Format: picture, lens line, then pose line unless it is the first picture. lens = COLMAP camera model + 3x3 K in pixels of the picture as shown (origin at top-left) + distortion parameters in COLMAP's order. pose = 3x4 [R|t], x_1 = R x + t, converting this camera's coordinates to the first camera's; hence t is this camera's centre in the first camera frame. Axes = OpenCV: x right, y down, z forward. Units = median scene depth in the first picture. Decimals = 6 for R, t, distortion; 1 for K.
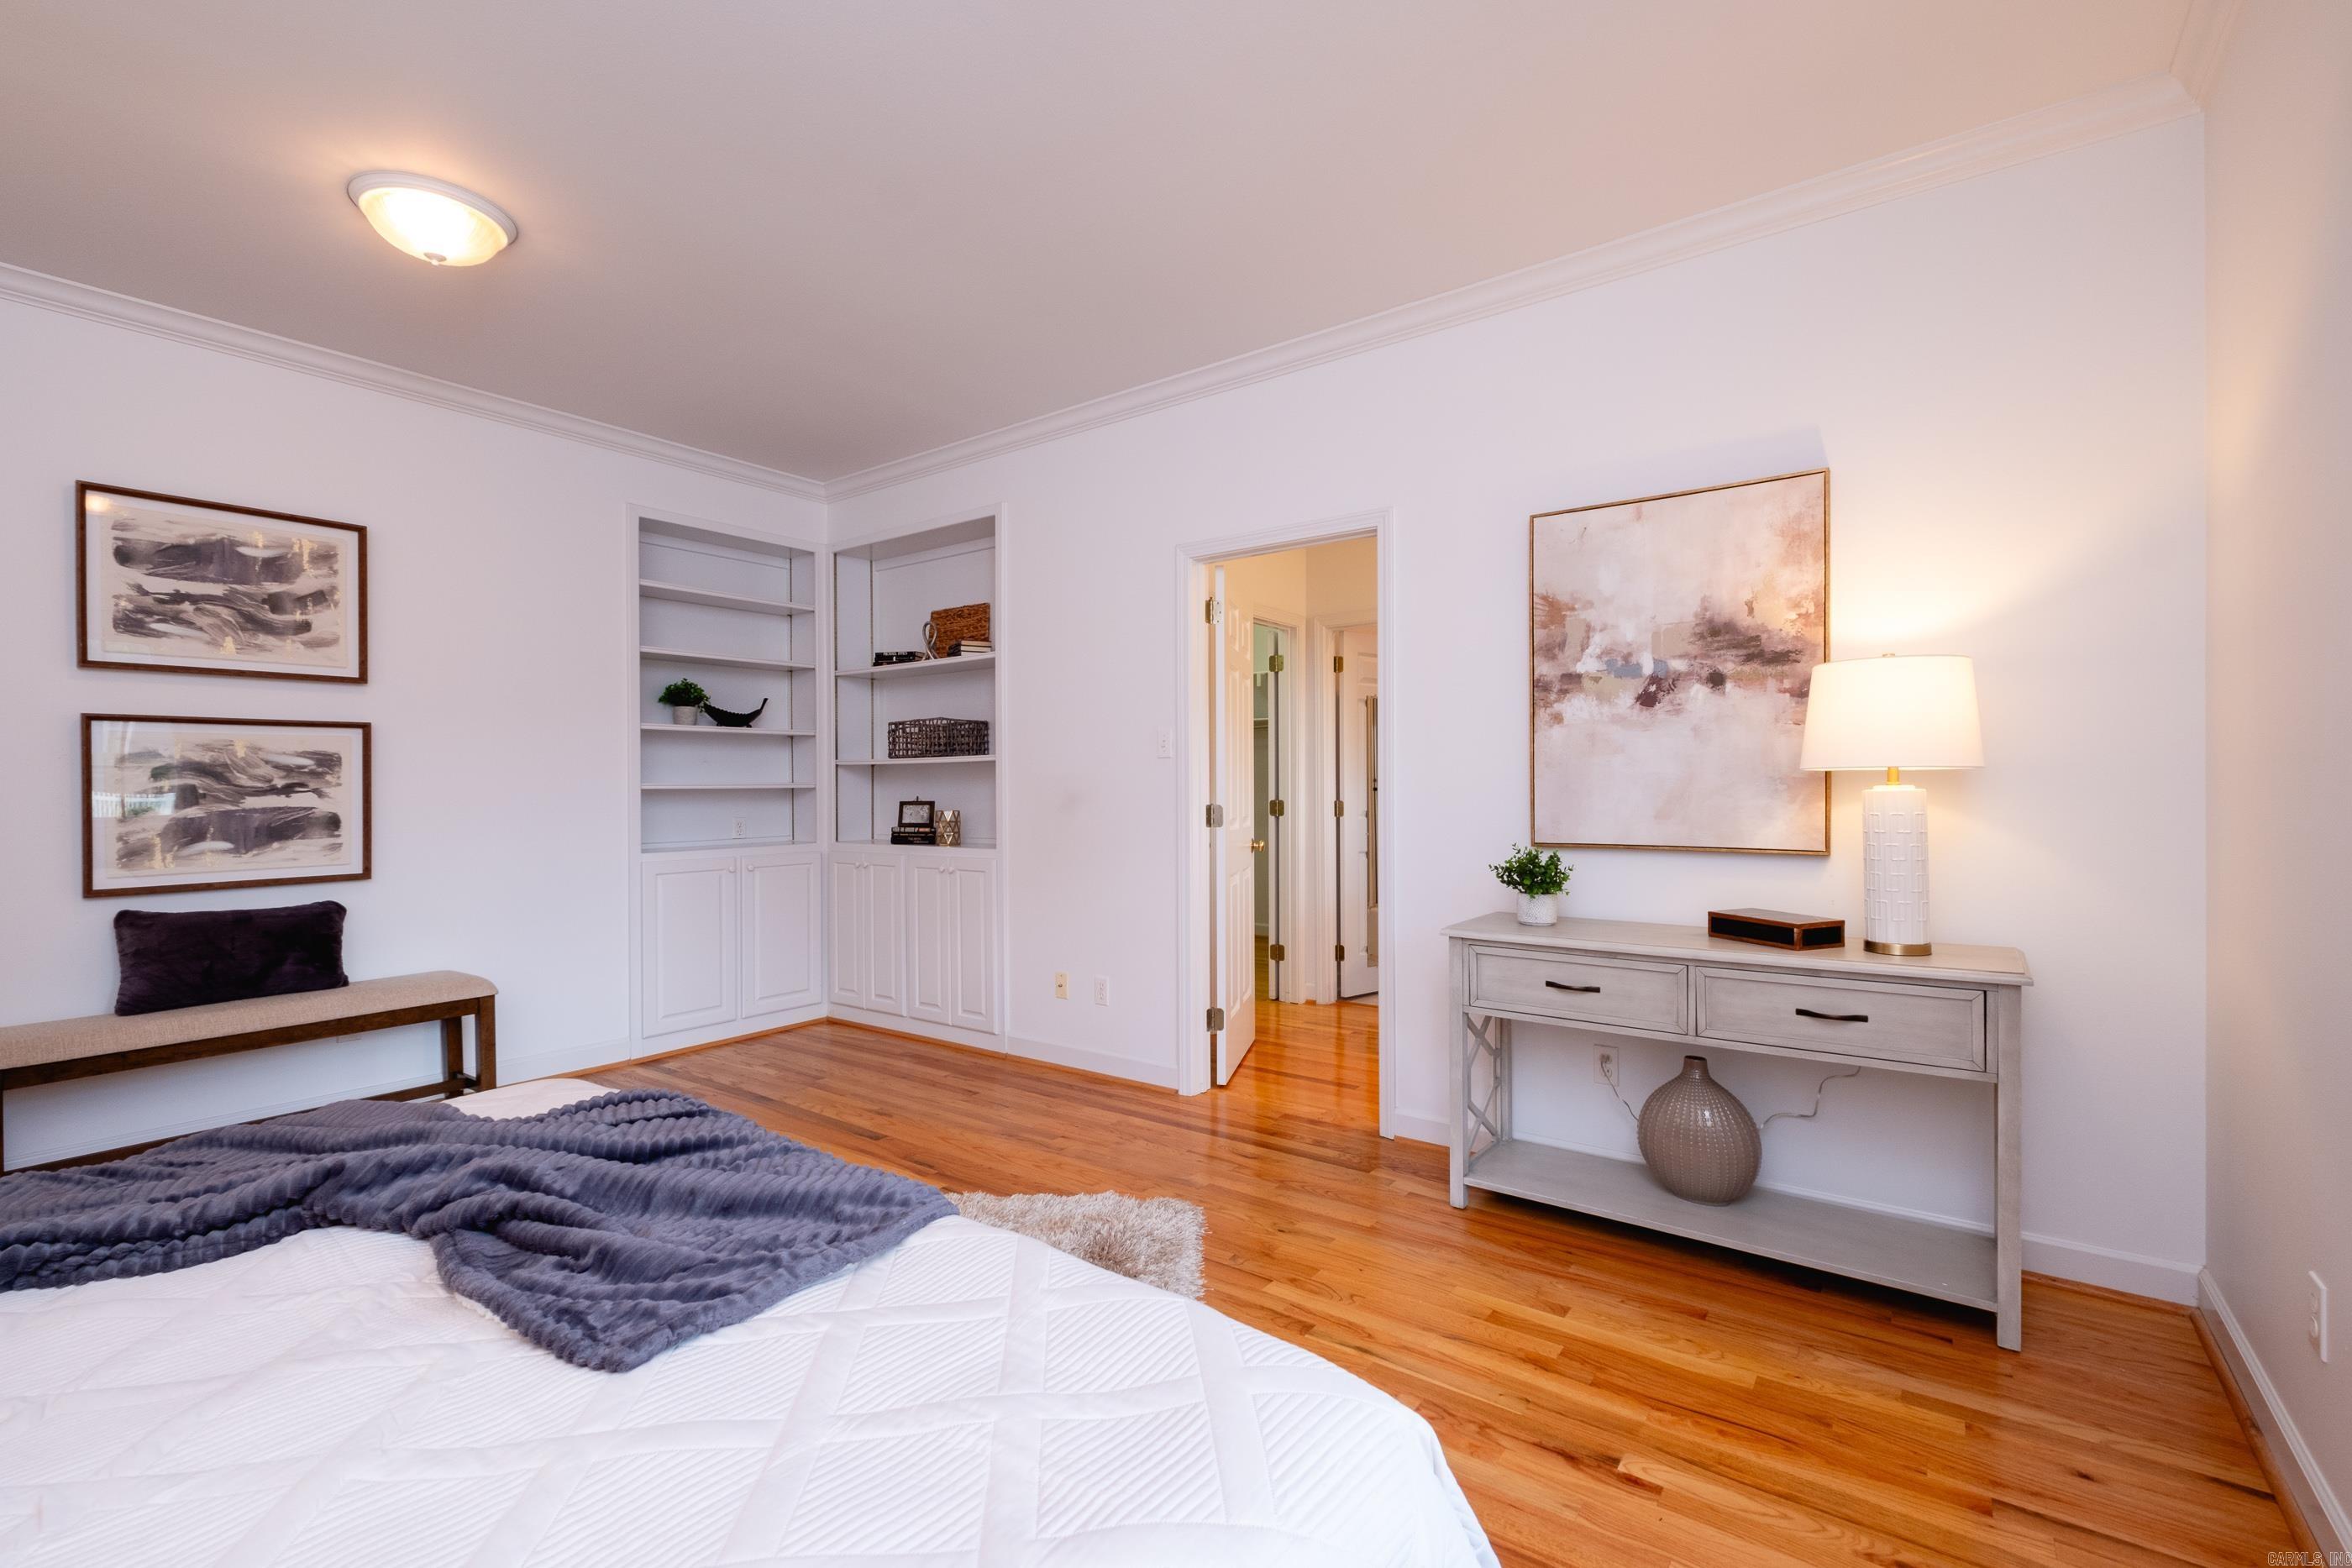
lens RADIAL K [[1042.3, 0, 1190.5], [0, 1042.3, 781.9], [0, 0, 1]] dist [0.009432, -0.001219]
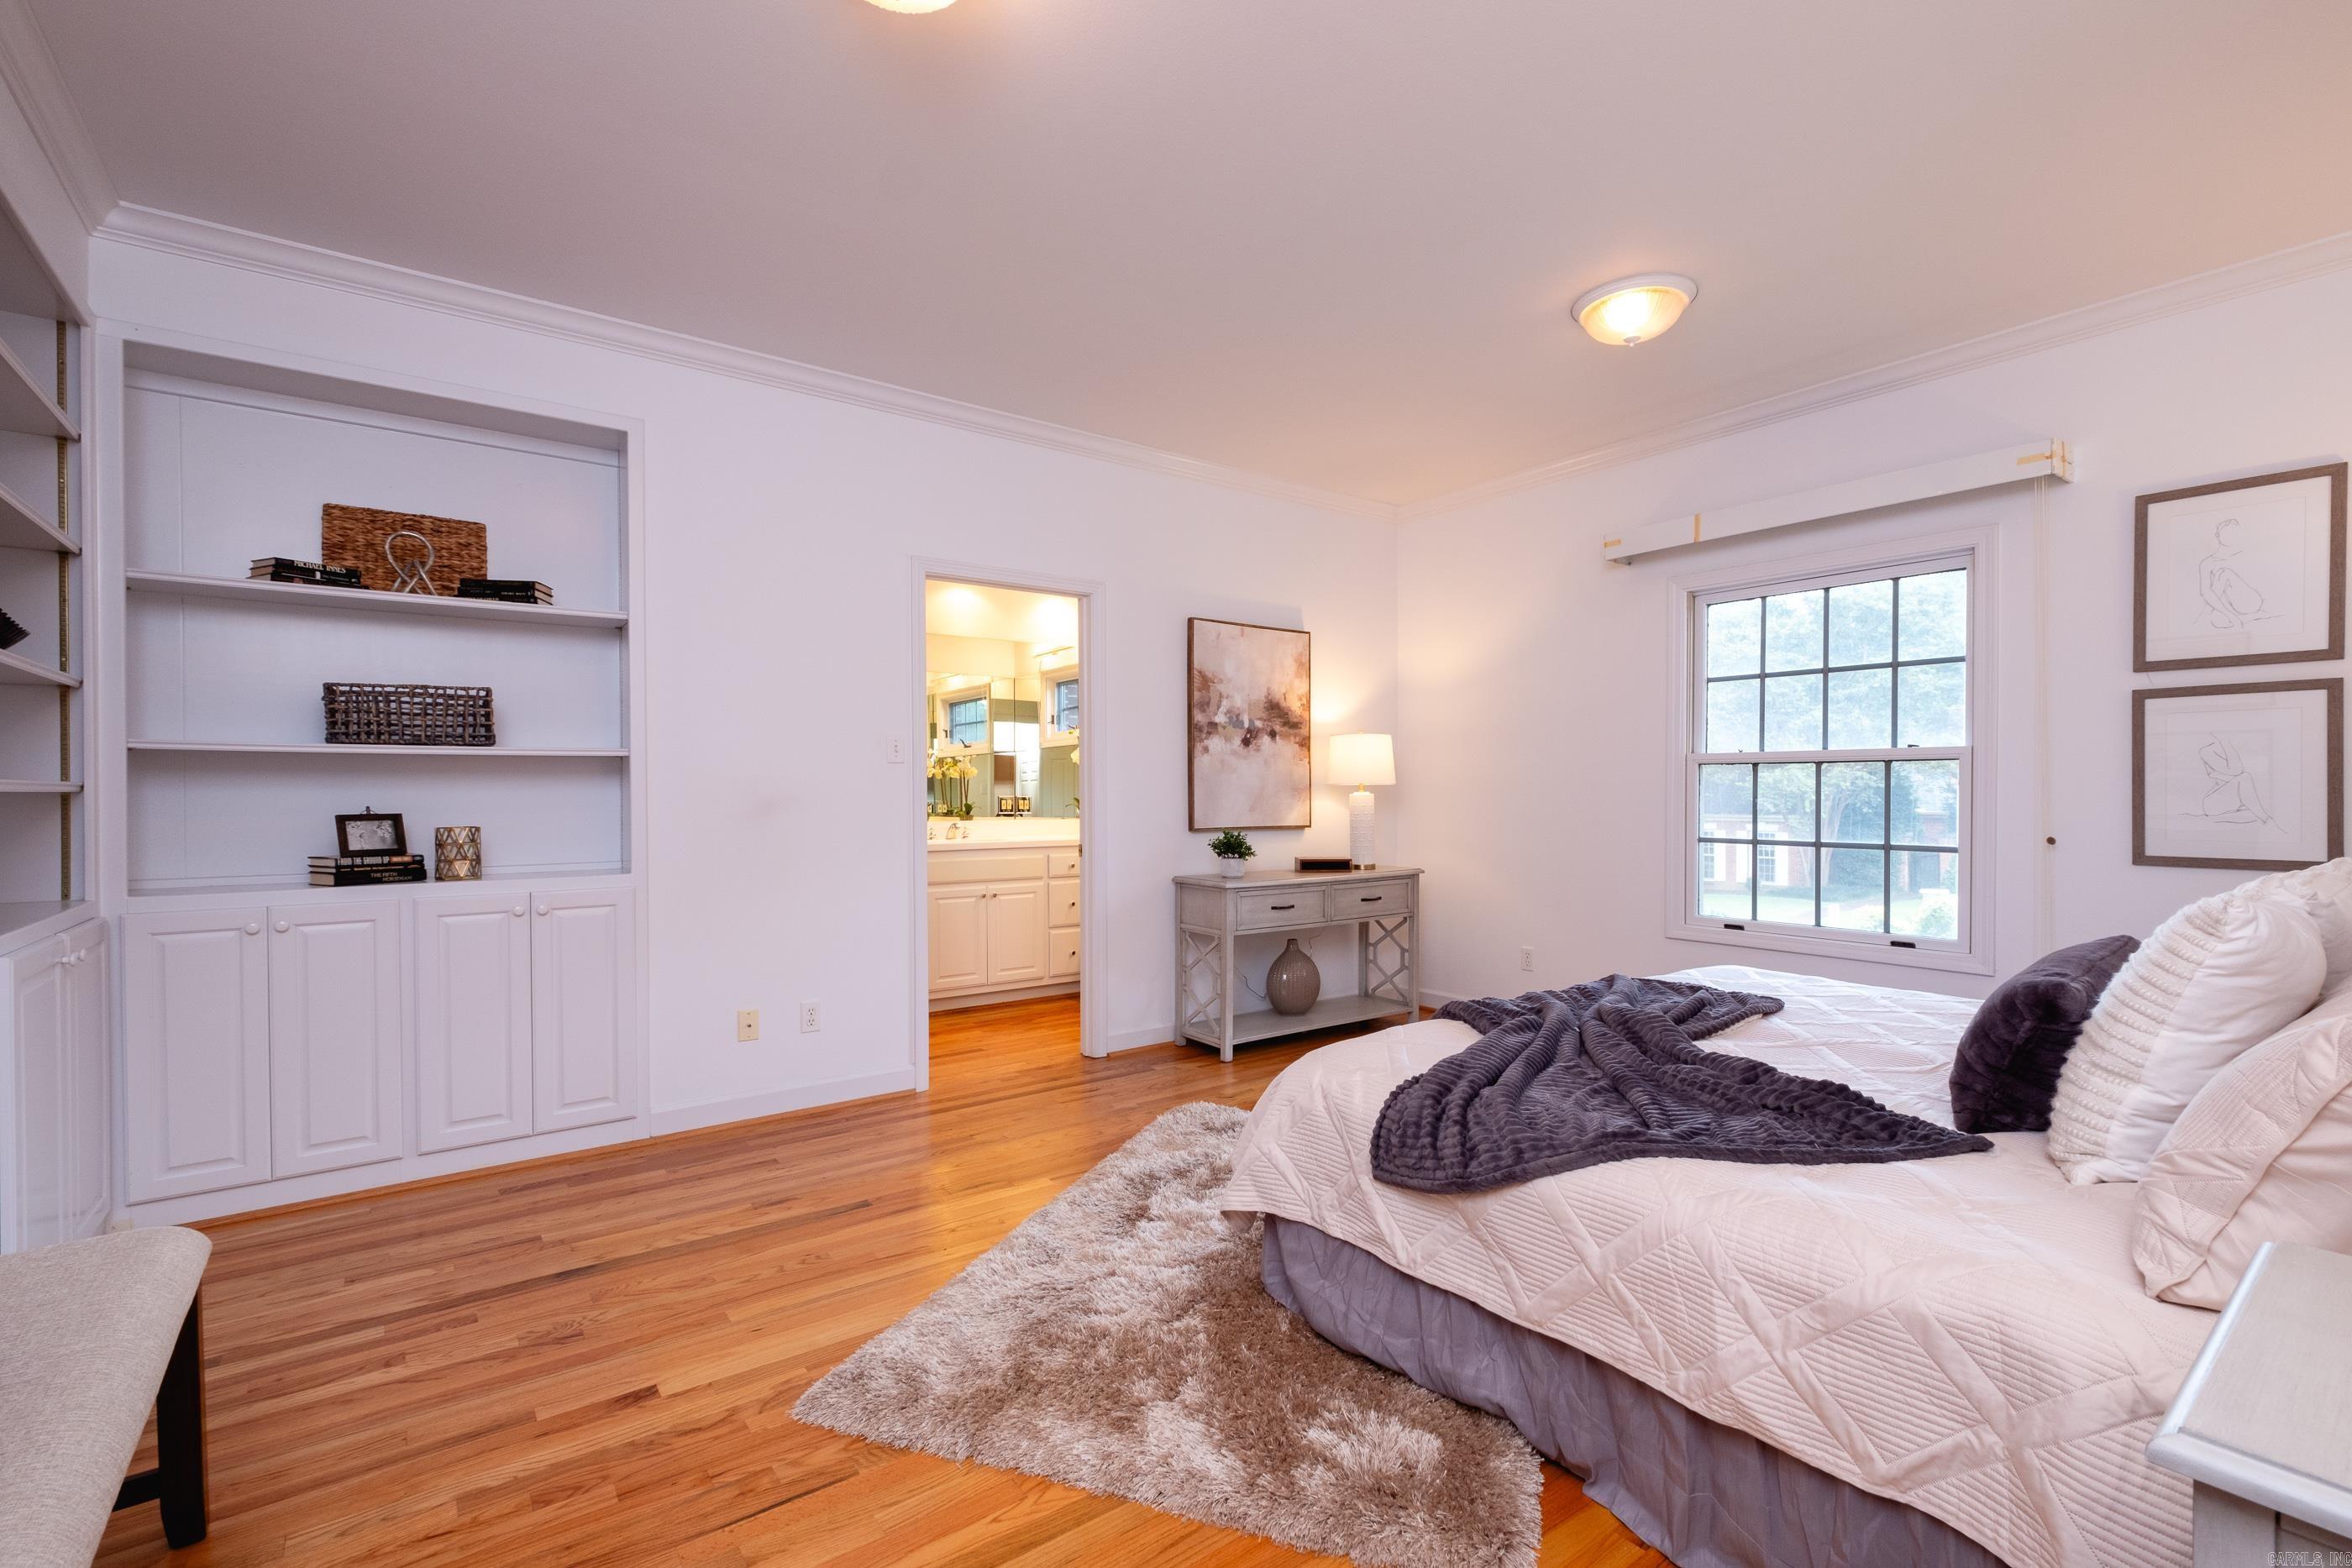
lens RADIAL K [[1042.3, 0, 1185.1], [0, 1042.3, 803.0], [0, 0, 1]] dist [0.009432, -0.001219]
pose [[0.278621, -0.001077, 0.960400, -1.178552], [0.001058, 0.999999, 0.000814, 0.018983], [-0.960401, 0.000790, 0.278622, 0.589257]]
